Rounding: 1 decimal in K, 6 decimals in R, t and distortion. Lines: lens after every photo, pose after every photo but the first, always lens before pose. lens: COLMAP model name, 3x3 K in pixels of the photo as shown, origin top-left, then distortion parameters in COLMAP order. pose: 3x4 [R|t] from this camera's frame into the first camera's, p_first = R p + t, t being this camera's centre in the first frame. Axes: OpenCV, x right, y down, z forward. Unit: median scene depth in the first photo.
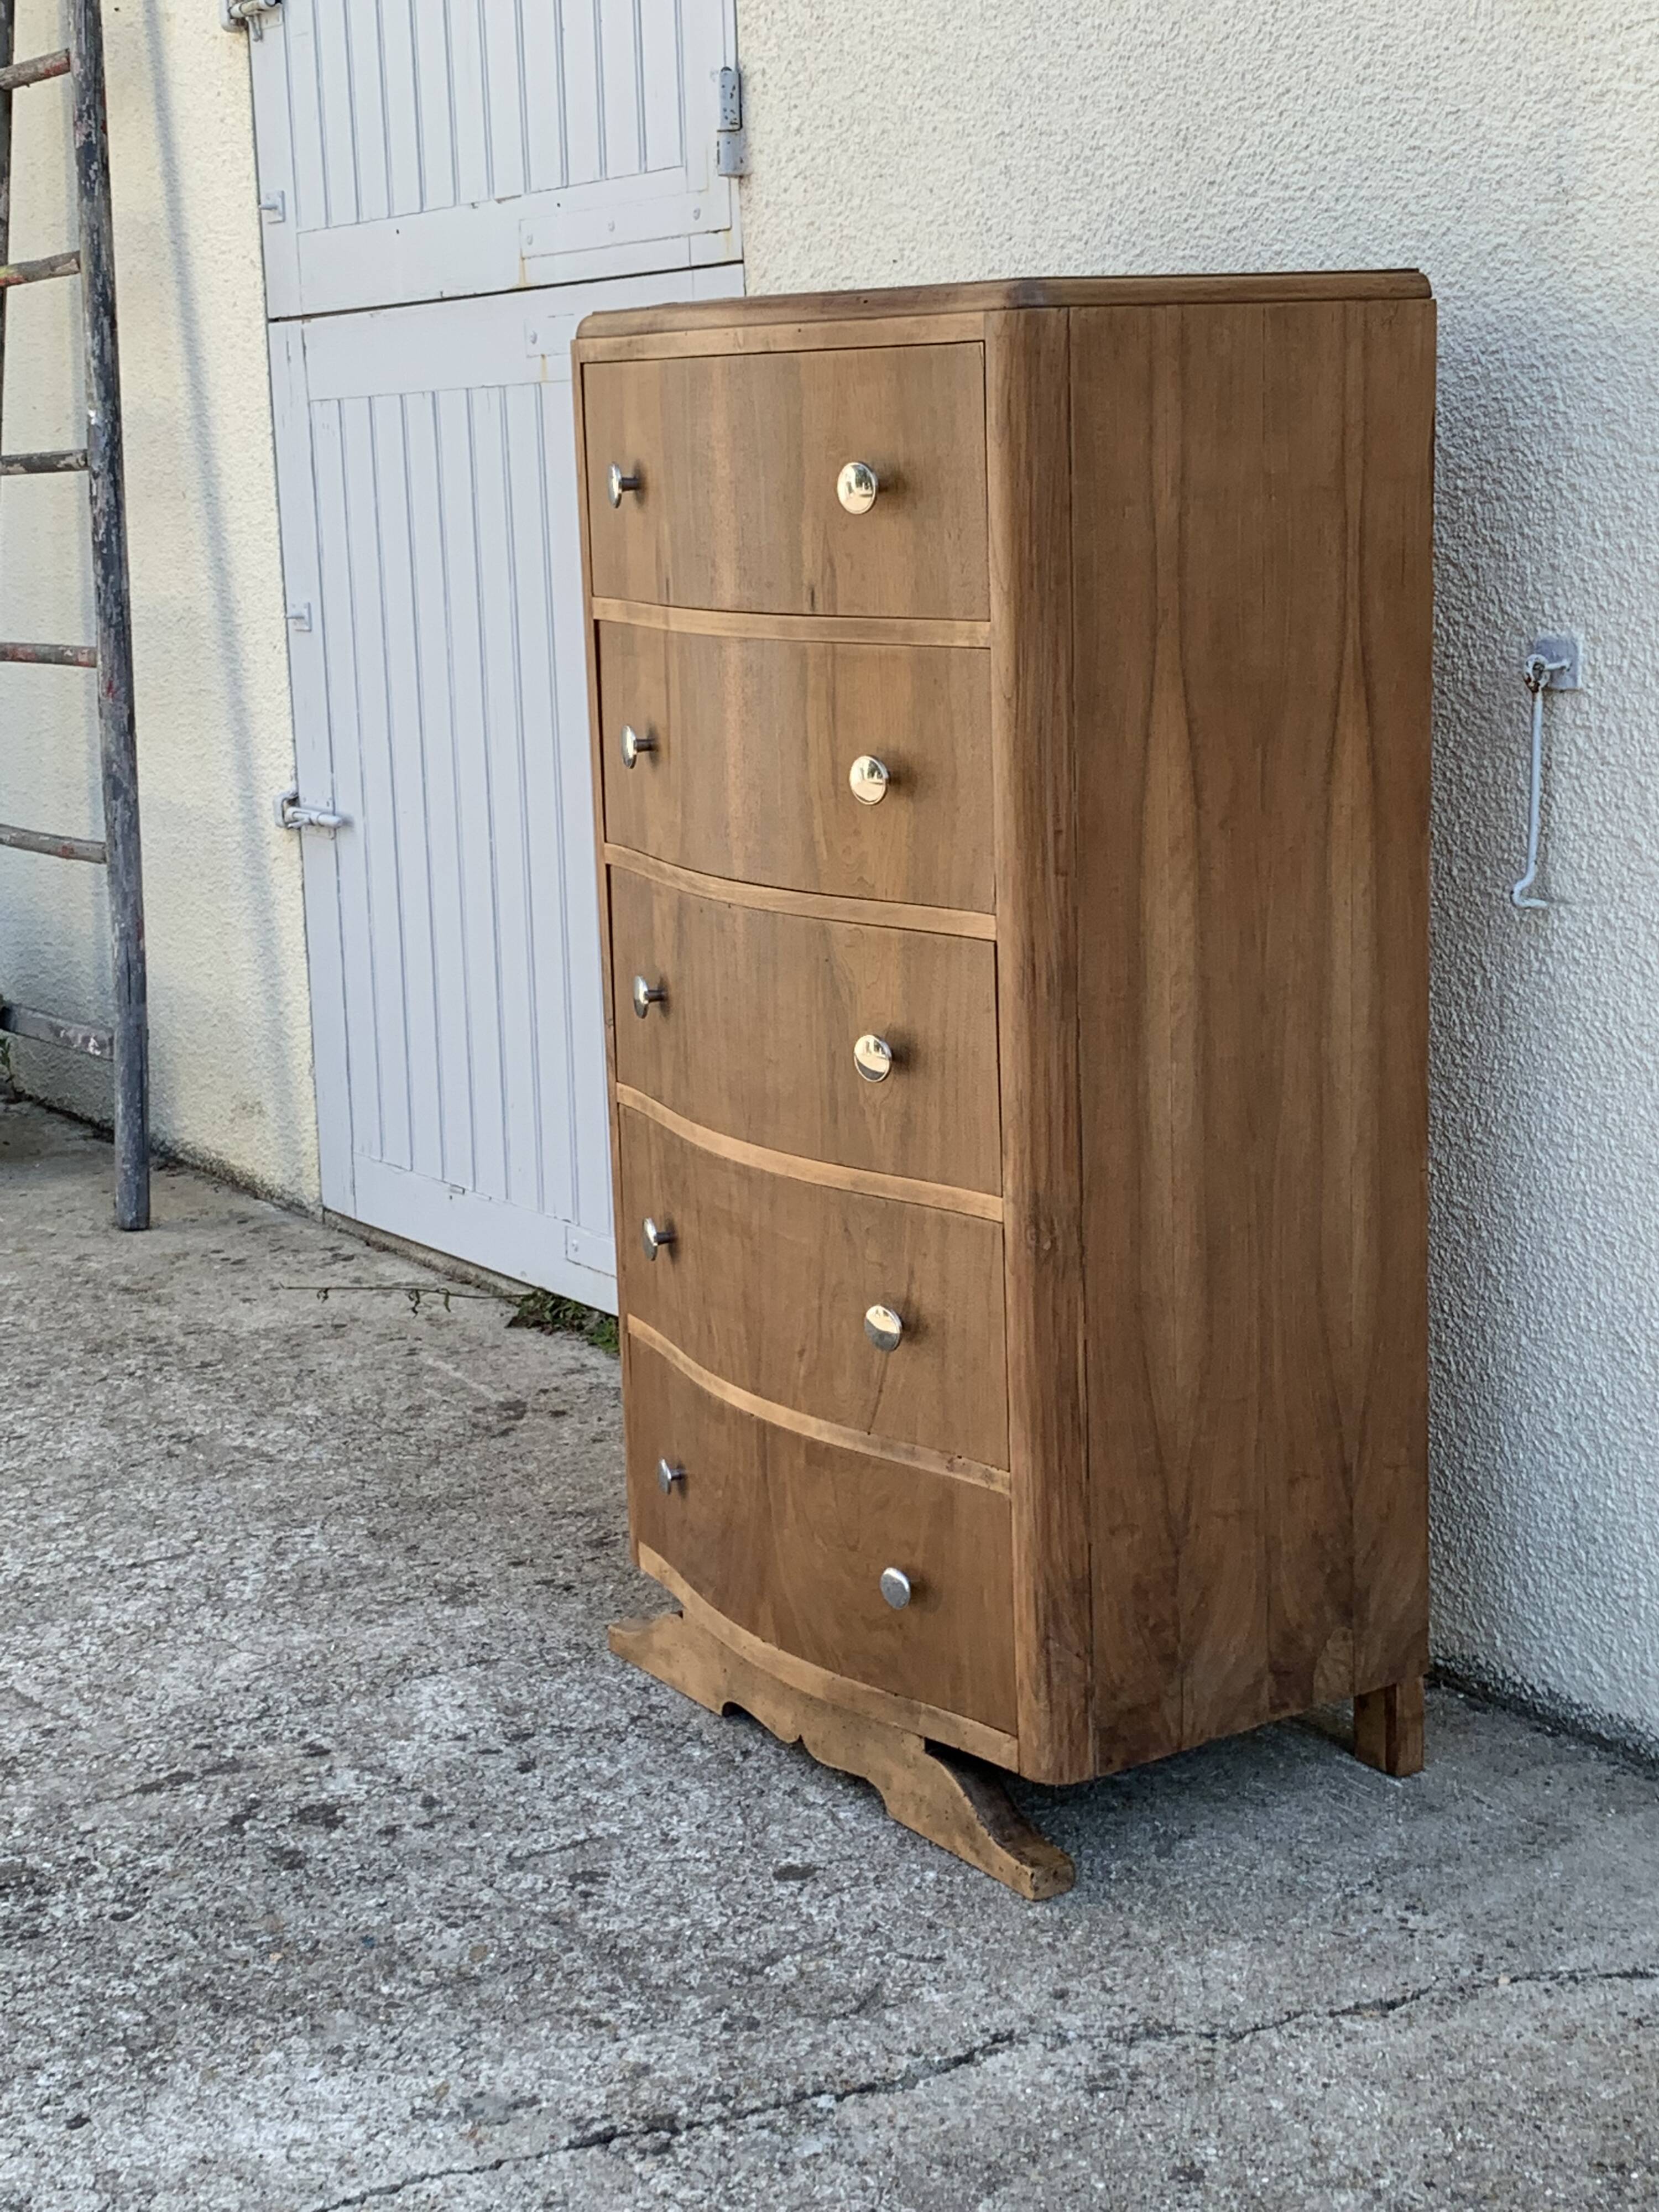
lens RADIAL K [[3274.9, 0, 839.4], [0, 3274.9, 1076.4], [0, 0, 1]] dist [0.211504, -0.737260]
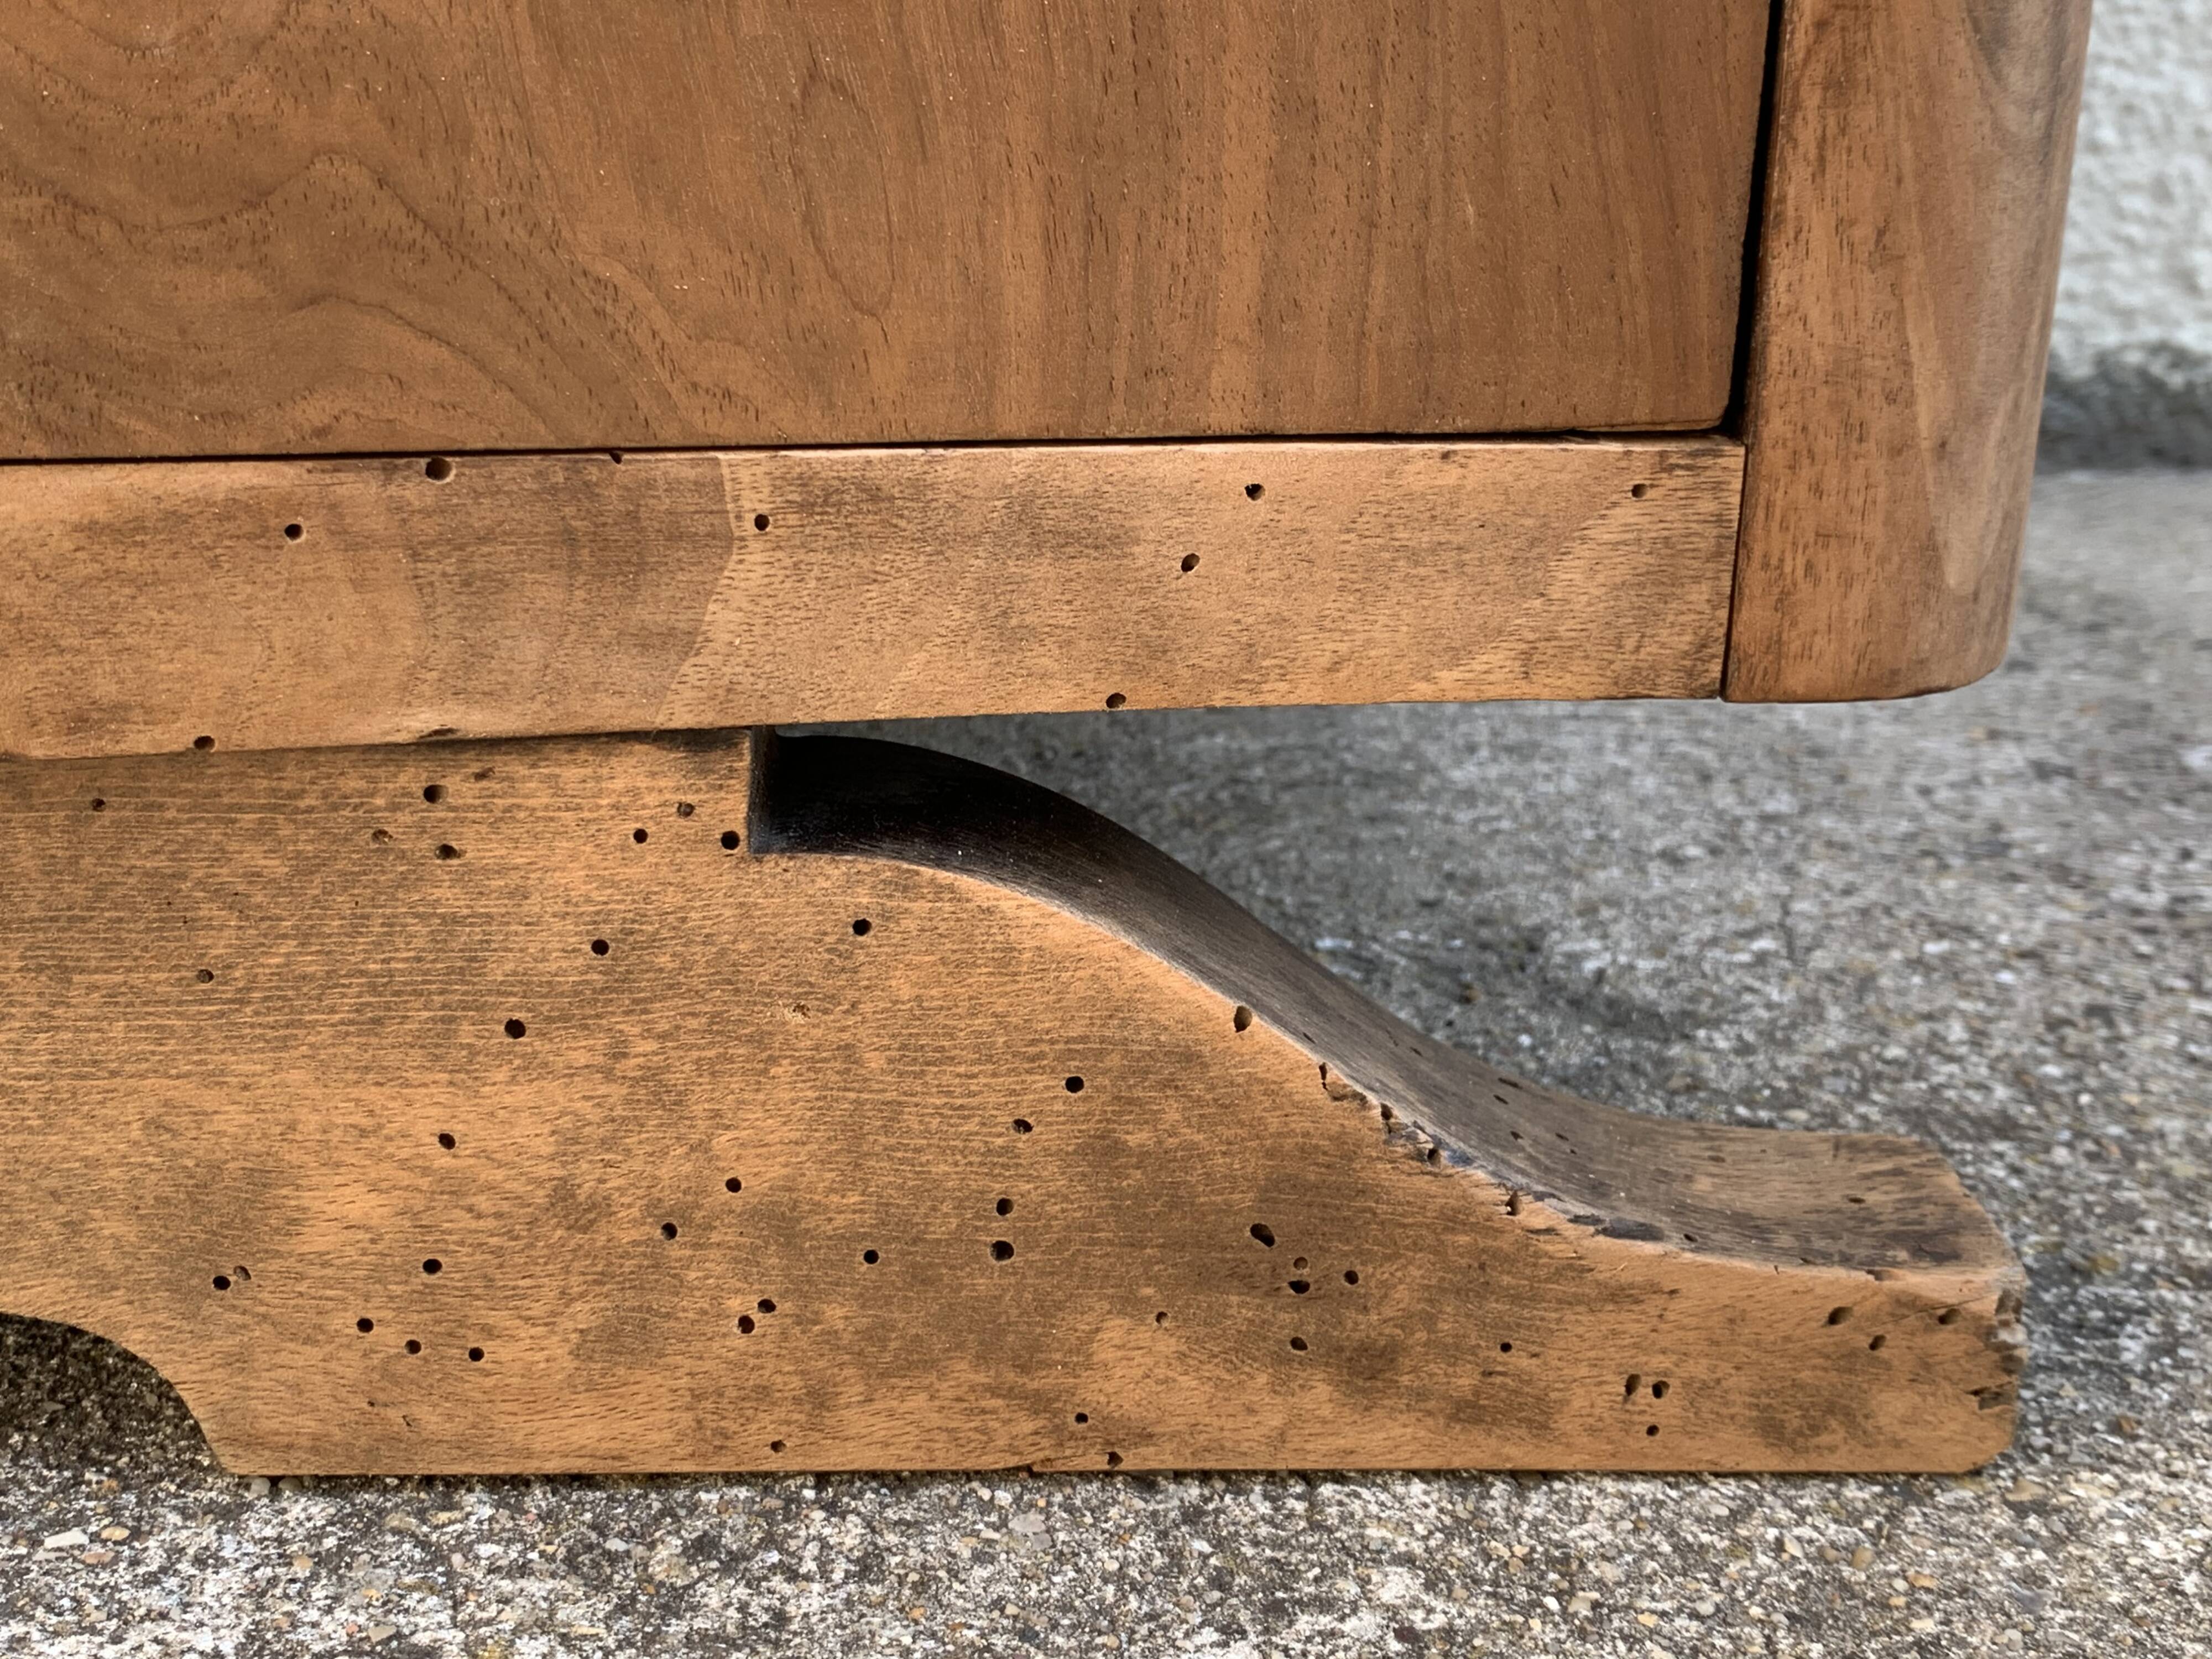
lens RADIAL K [[2846.5, 0, 1084.2], [0, 2846.5, 787.1], [0, 0, 1]] dist [0.181291, -0.696233]
pose [[0.515550, -0.222016, 0.827597, -0.060012], [0.123999, 0.975013, 0.184318, 0.186300], [-0.847840, 0.007596, 0.530198, 0.943618]]
